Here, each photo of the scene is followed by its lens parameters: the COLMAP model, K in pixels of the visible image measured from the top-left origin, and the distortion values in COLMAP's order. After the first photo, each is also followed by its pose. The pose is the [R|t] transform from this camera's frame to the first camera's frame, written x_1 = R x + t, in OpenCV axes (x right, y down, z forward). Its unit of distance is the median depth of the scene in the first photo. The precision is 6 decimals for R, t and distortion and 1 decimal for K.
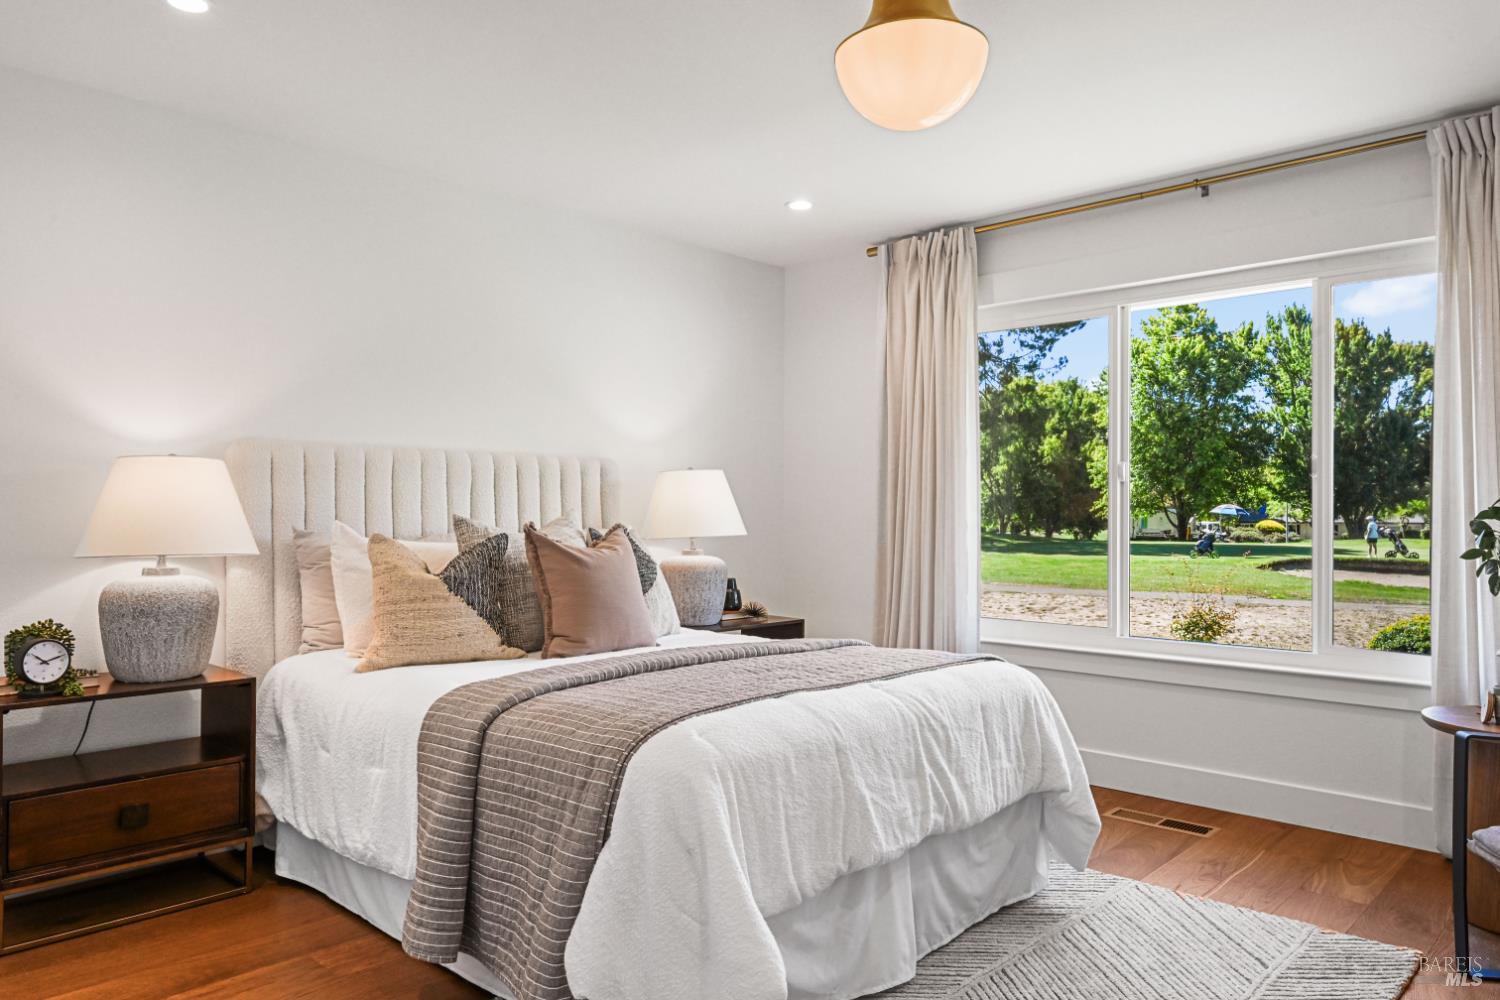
lens RADIAL K [[1019.3, 0, 750.0], [0, 1019.3, 500.0], [0, 0, 1]] dist [-0.000498, -0.002335]
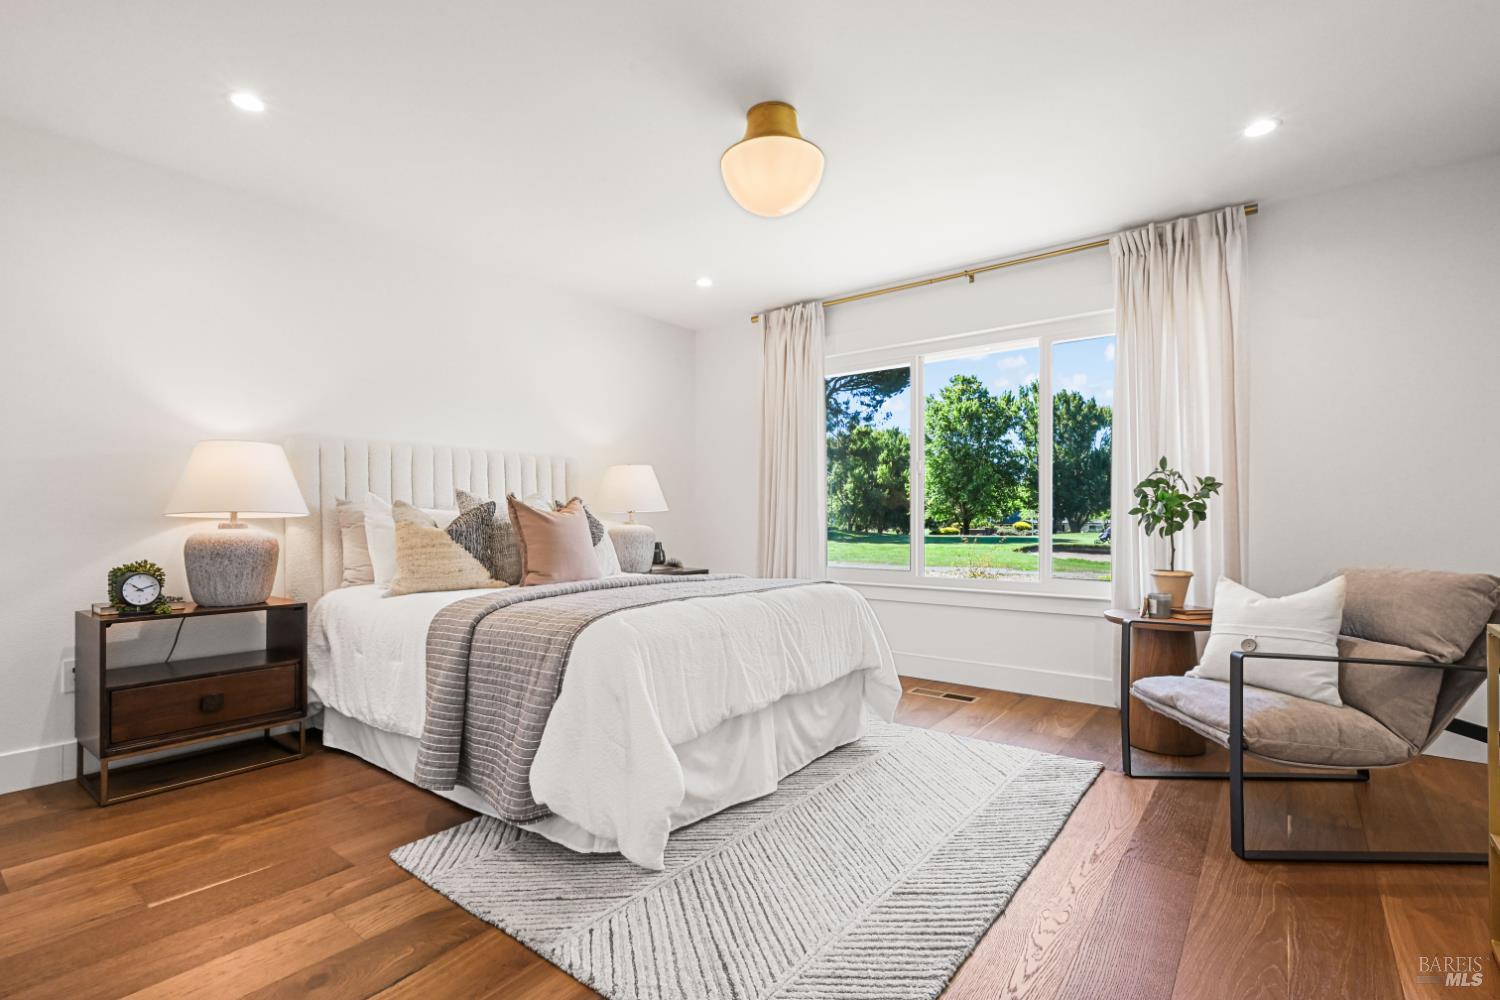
lens RADIAL K [[698.2, 0, 747.7], [0, 698.2, 514.8], [0, 0, 1]] dist [-0.000767, 0.000493]
pose [[0.995257, -0.003073, 0.097232, 0.019338], [0.002401, 0.999972, 0.007034, 0.052111], [-0.097251, -0.006767, 0.995237, -0.000151]]
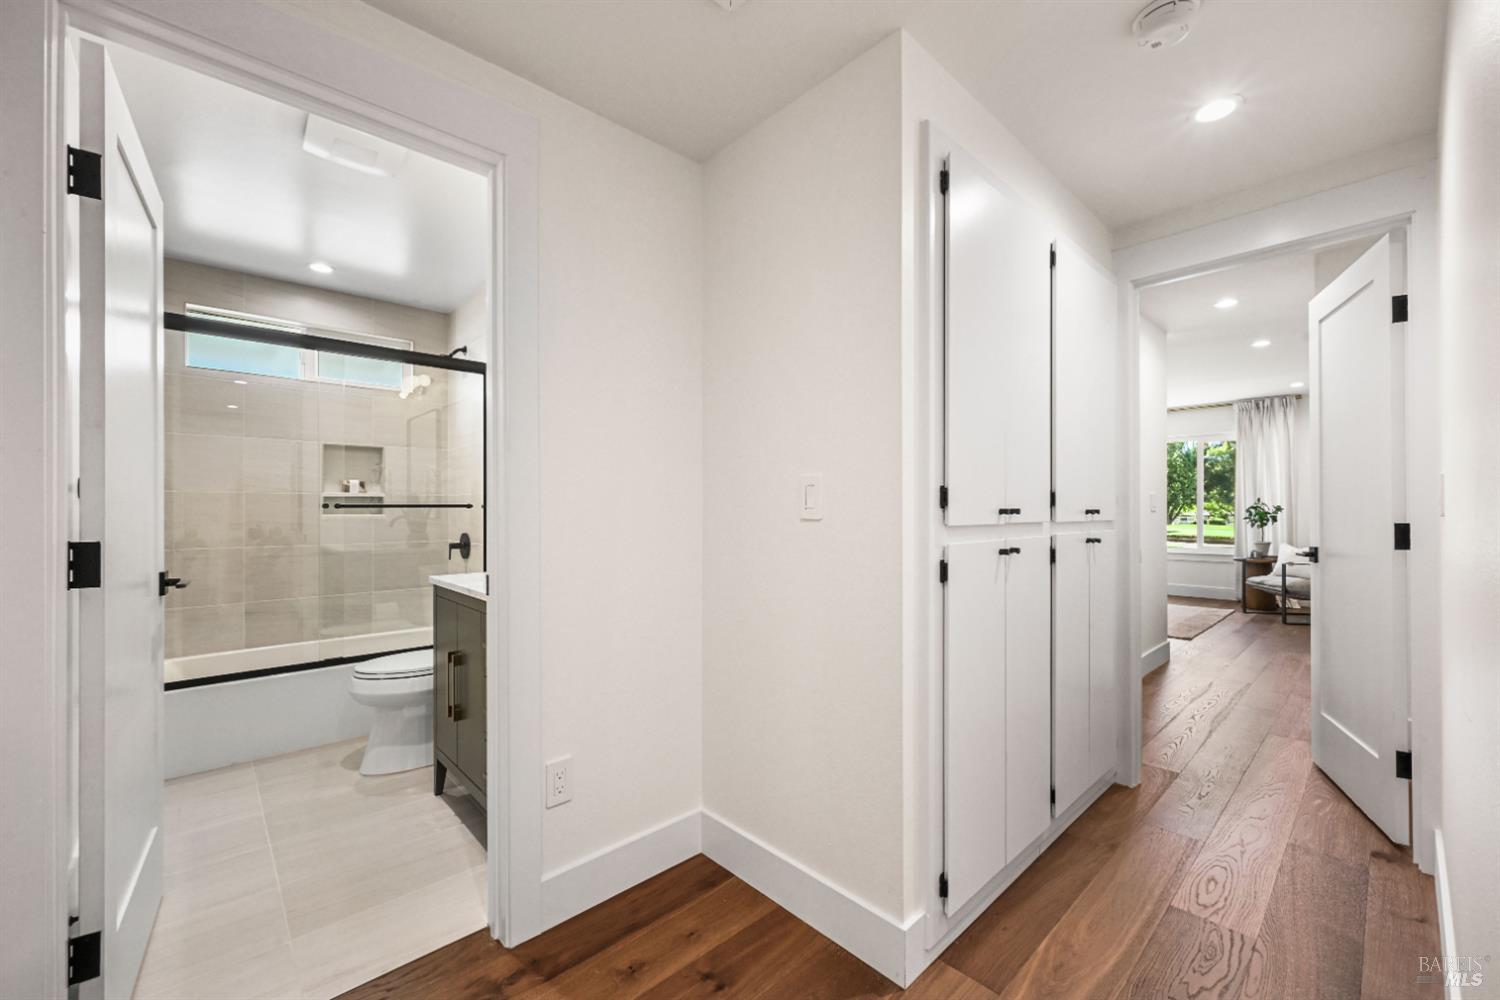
lens RADIAL K [[597.9, 0, 750.0], [0, 597.9, 500.0], [0, 0, 1]] dist [-0.000171, 0.000024]
pose [[0.997782, 0.003325, -0.066489, -1.080978], [-0.003410, 0.999994, -0.001165, -0.006836], [0.066485, 0.001389, 0.997786, -1.474041]]
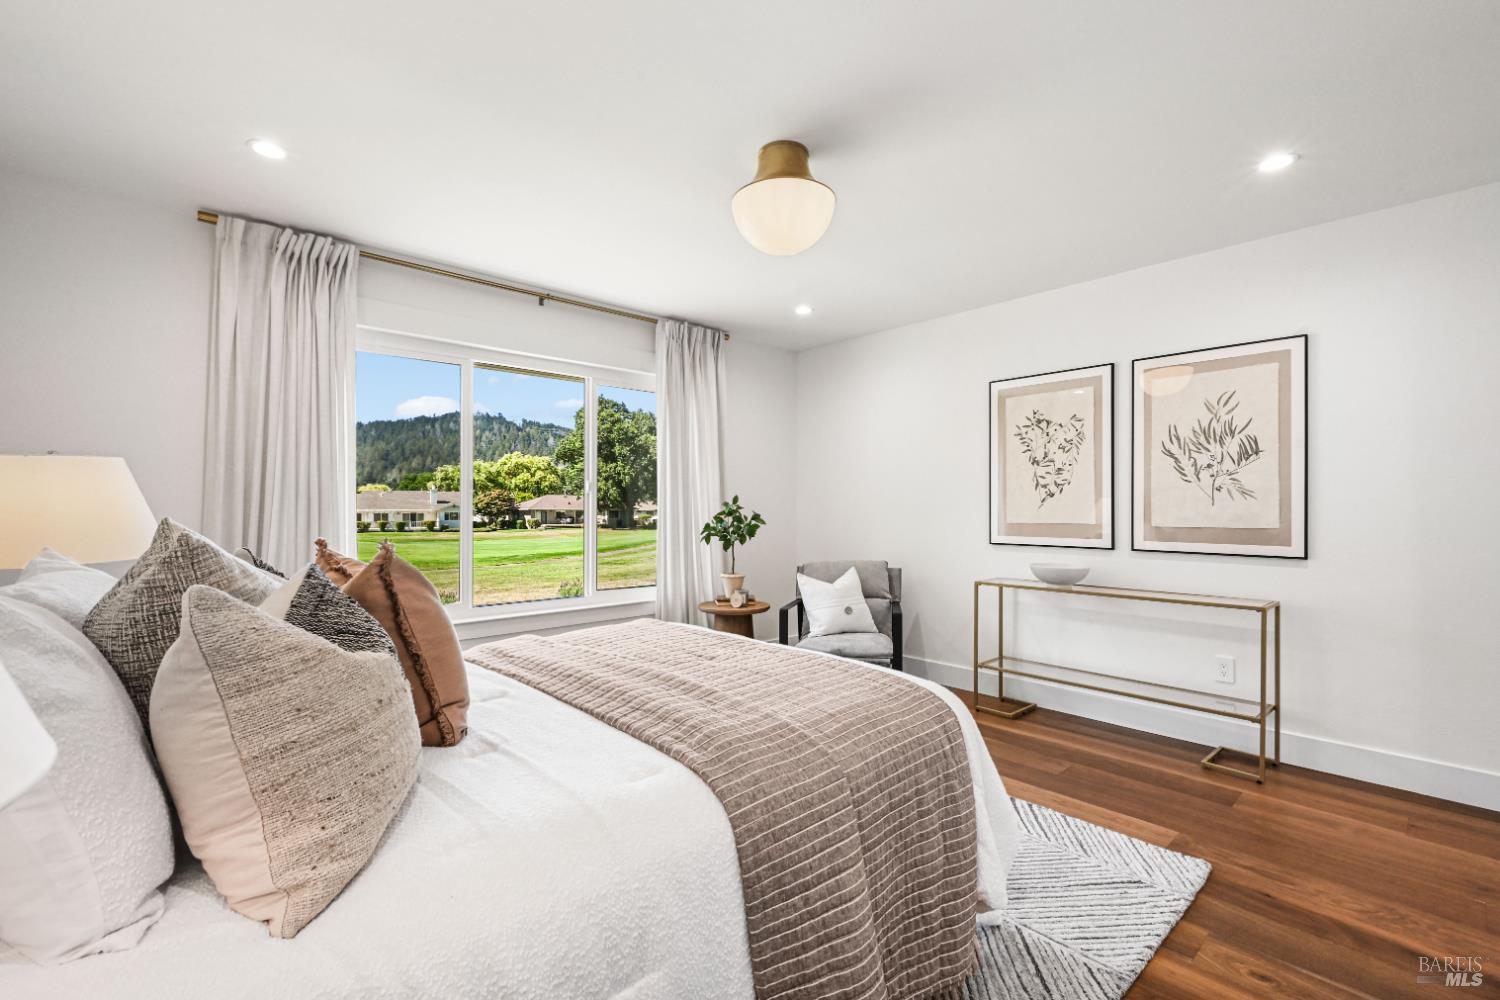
lens RADIAL K [[648.2, 0, 750.0], [0, 648.2, 500.0], [0, 0, 1]] dist [-0.000057, -0.000044]
pose [[0.074938, 0.016803, 0.997047, -0.663652], [-0.004468, 0.999854, -0.016514, 0.007236], [-0.997178, -0.003217, 0.075002, 0.842814]]
